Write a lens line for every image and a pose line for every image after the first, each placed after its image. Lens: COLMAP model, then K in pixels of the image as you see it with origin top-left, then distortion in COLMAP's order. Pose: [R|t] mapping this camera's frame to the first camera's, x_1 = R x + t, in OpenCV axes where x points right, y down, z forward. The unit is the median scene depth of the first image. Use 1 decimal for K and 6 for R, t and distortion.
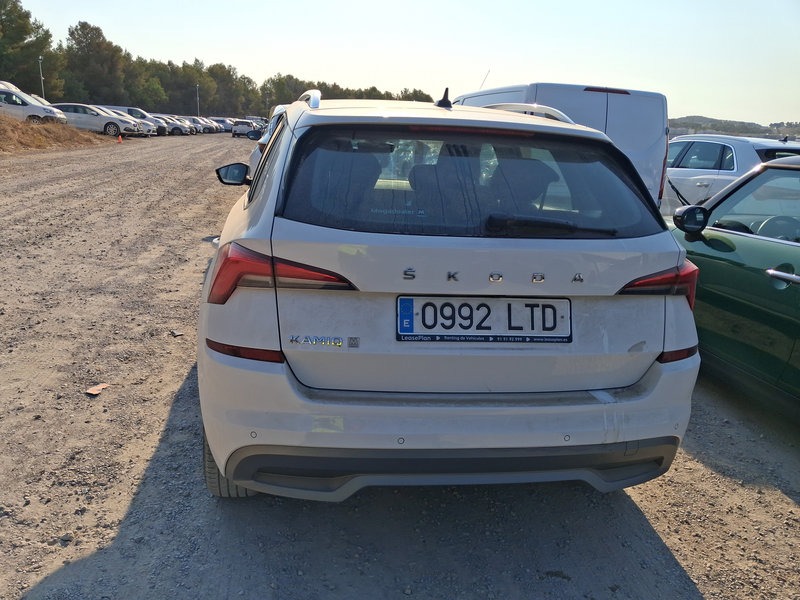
lens RADIAL K [[634.1, 0, 400.0], [0, 634.1, 300.0], [0, 0, 1]] dist [0.000112, -0.006225]
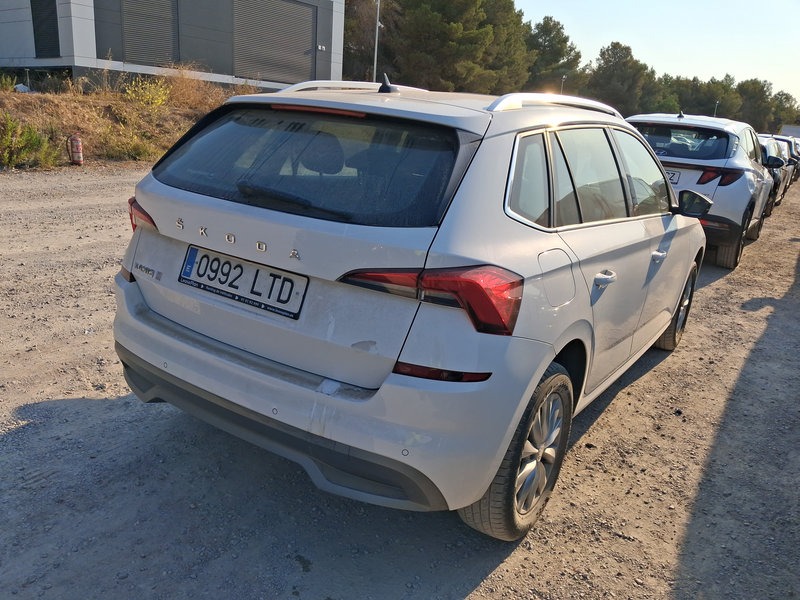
lens RADIAL K [[634.1, 0, 400.0], [0, 634.1, 300.0], [0, 0, 1]] dist [0.000112, -0.006225]
pose [[0.764748, 0.204126, -0.611141, 1.003750], [-0.214931, 0.974982, 0.056698, -0.055041], [0.607425, 0.087994, 0.789489, 0.315975]]
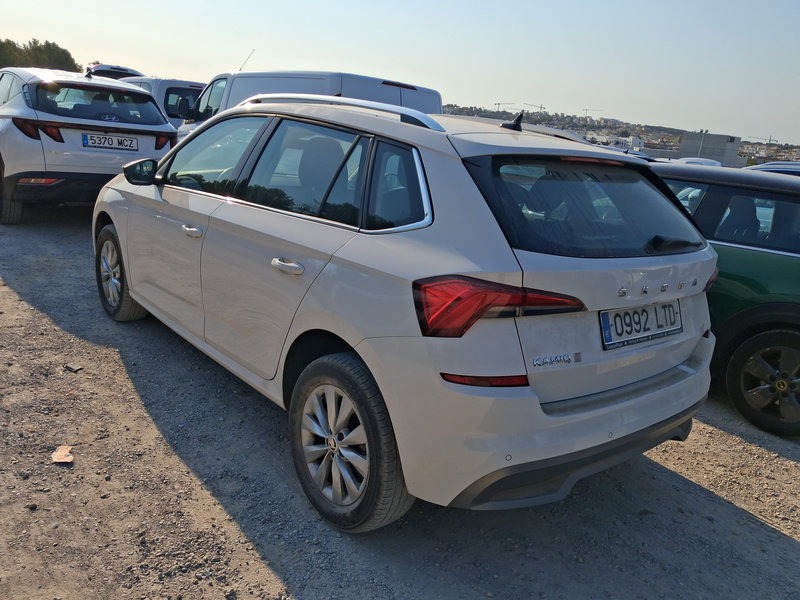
lens RADIAL K [[631.7, 0, 400.0], [0, 631.7, 300.0], [0, 0, 1]] dist [-0.006888, -0.003143]
pose [[0.854474, -0.100027, 0.509773, -0.874108], [0.074507, 0.994740, 0.070299, -0.131487], [-0.514123, -0.022087, 0.857432, 0.202888]]
